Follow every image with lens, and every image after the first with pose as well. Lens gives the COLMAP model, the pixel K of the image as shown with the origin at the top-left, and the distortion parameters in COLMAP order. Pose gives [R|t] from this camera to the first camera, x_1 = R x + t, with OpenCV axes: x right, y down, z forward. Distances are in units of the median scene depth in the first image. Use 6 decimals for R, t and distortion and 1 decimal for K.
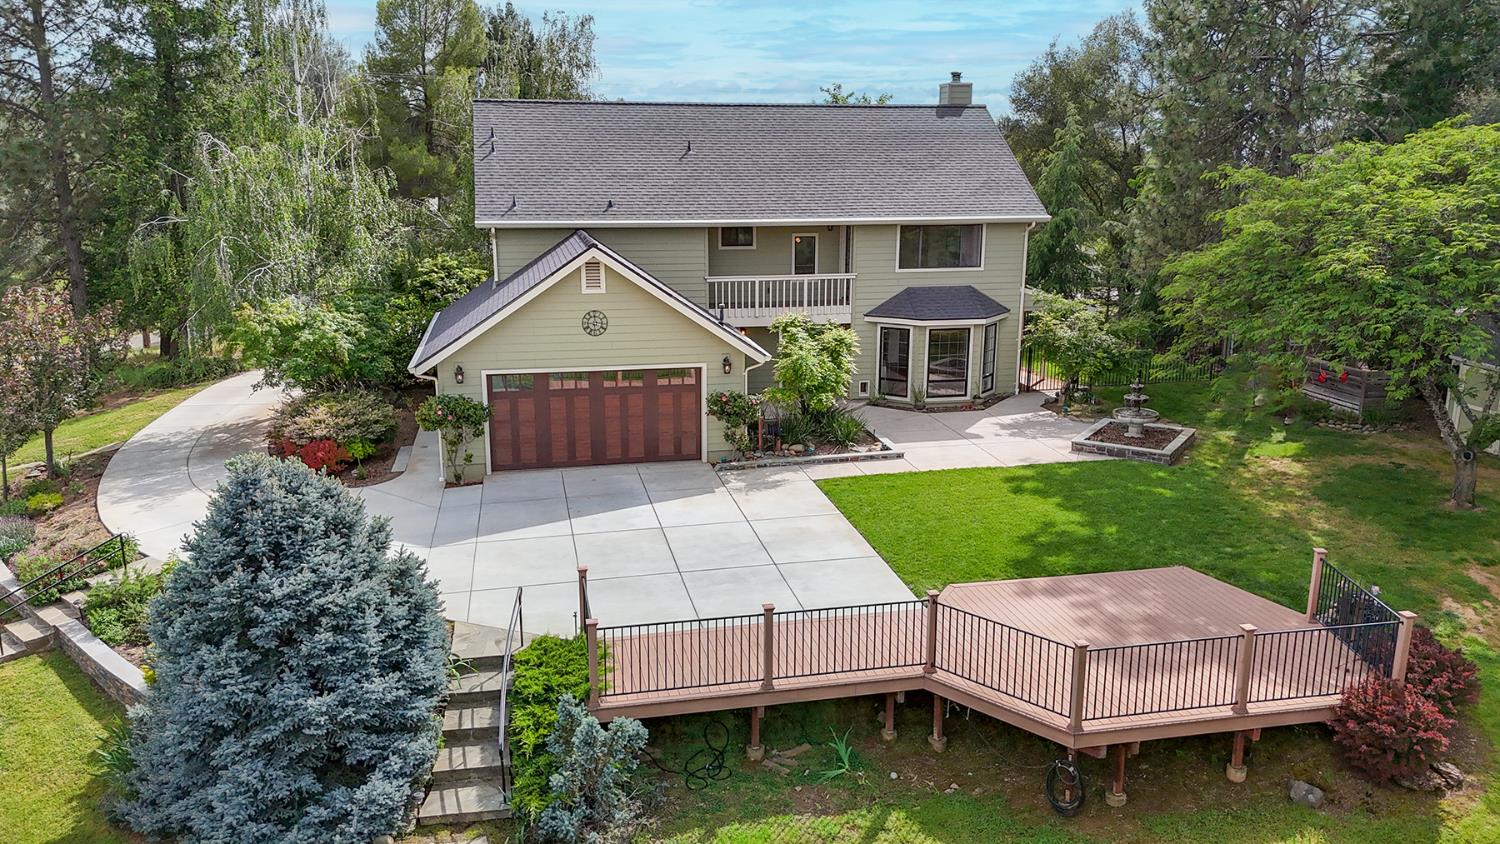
lens RADIAL K [[1097.7, 0, 750.0], [0, 1097.7, 422.0], [0, 0, 1]] dist [0.074462, -0.047501]
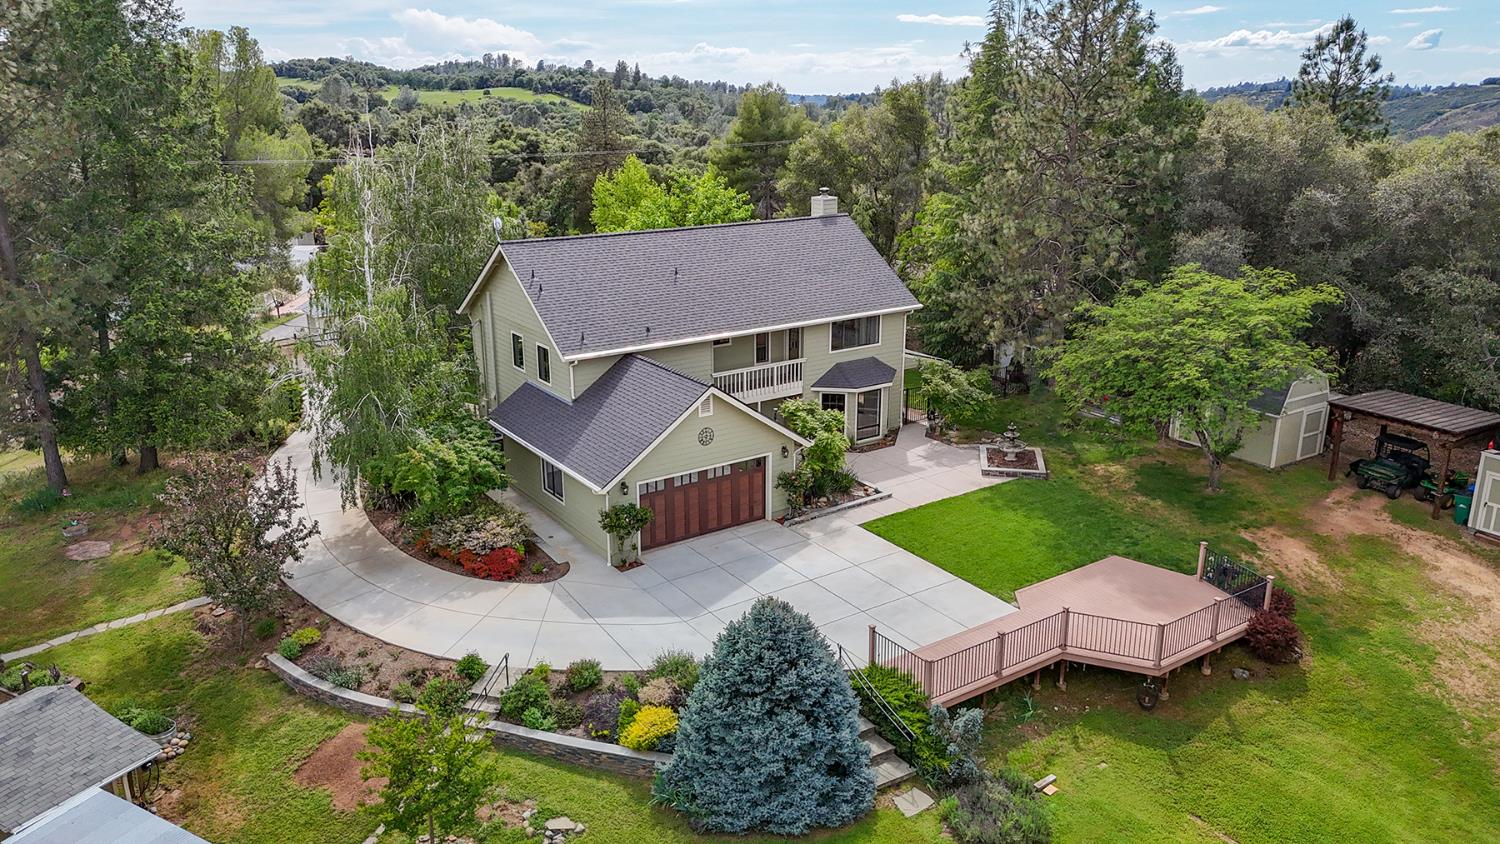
lens RADIAL K [[1094.1, 0, 750.0], [0, 1094.1, 422.0], [0, 0, 1]] dist [0.098575, -0.103505]
pose [[0.923385, -0.115459, 0.366101, -0.648599], [0.092573, 0.992525, 0.079526, -0.232807], [-0.372547, -0.039542, 0.927171, -0.330195]]
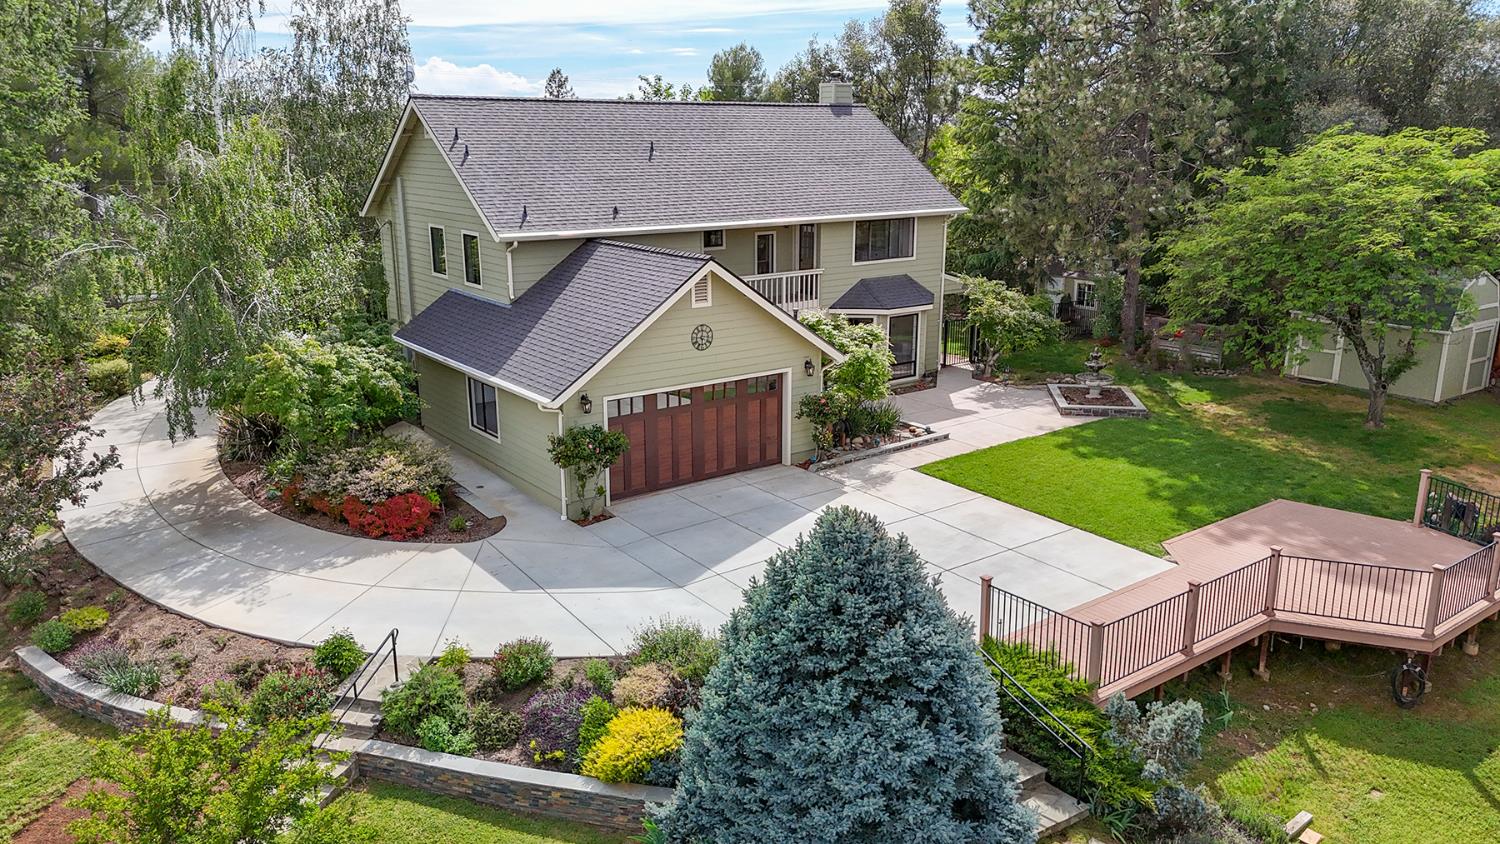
lens RADIAL K [[1097.7, 0, 750.0], [0, 1097.7, 422.0], [0, 0, 1]] dist [0.074462, -0.047501]
pose [[0.907334, -0.108689, 0.406117, -0.552559], [0.099643, 0.994075, 0.043427, -0.057969], [-0.408431, 0.001064, 0.912789, 0.102637]]
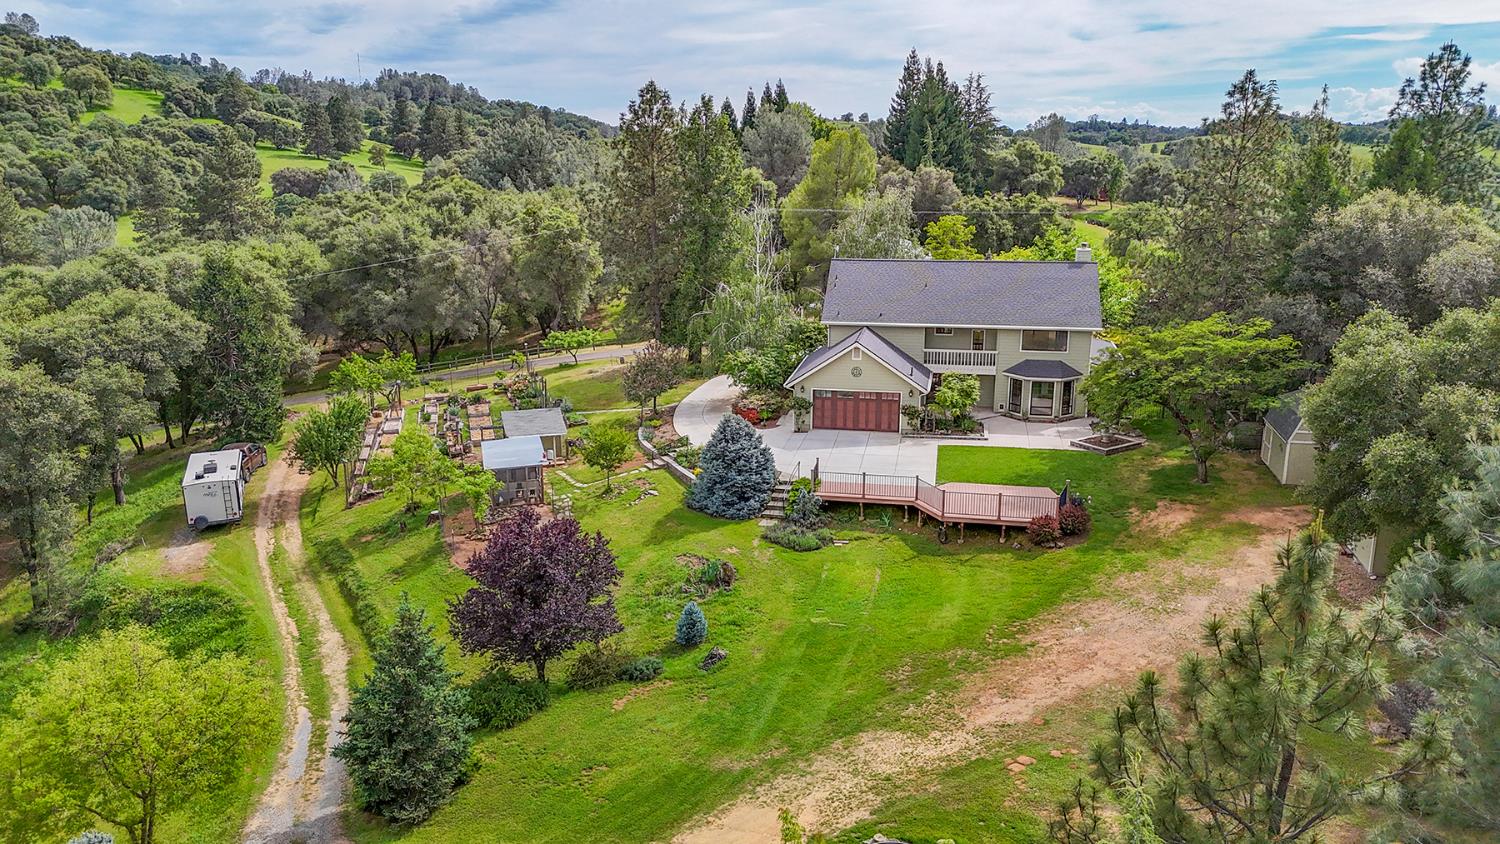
lens RADIAL K [[1094.1, 0, 750.0], [0, 1094.1, 422.0], [0, 0, 1]] dist [0.098575, -0.103505]
pose [[0.920820, 0.093585, -0.378592, 0.625550], [-0.087757, 0.995606, 0.032662, -0.041311], [0.379985, 0.003148, 0.924987, -1.467656]]
